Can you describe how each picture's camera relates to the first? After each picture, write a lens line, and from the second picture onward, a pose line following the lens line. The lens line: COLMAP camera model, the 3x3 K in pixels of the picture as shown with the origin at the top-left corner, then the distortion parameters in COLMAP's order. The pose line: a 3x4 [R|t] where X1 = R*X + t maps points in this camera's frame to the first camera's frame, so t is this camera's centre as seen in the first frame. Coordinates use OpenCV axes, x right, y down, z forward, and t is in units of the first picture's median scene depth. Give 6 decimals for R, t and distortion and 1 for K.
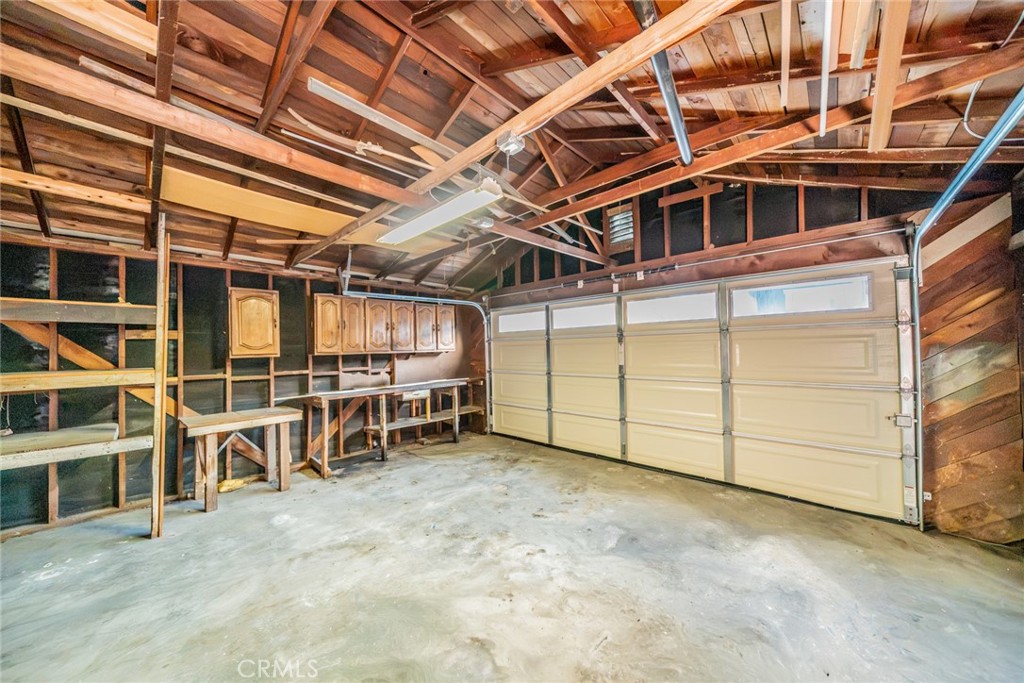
lens RADIAL K [[349.3, 0, 512.0], [0, 349.3, 345.4], [0, 0, 1]] dist [-0.006521, 0.000152]
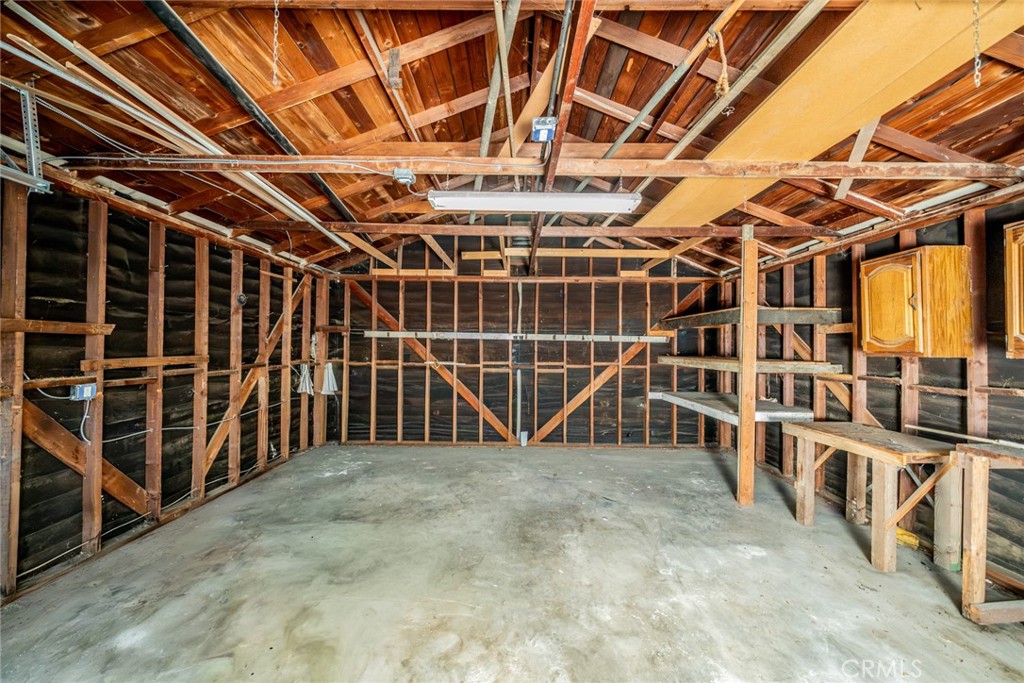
lens RADIAL K [[349.3, 0, 514.5], [0, 349.3, 342.8], [0, 0, 1]] dist [-0.006521, 0.000152]
pose [[-0.730943, 0.005864, -0.682414, 0.328696], [0.013504, 0.999892, -0.005873, 0.001530], [0.682305, -0.013508, -0.730943, 1.275601]]
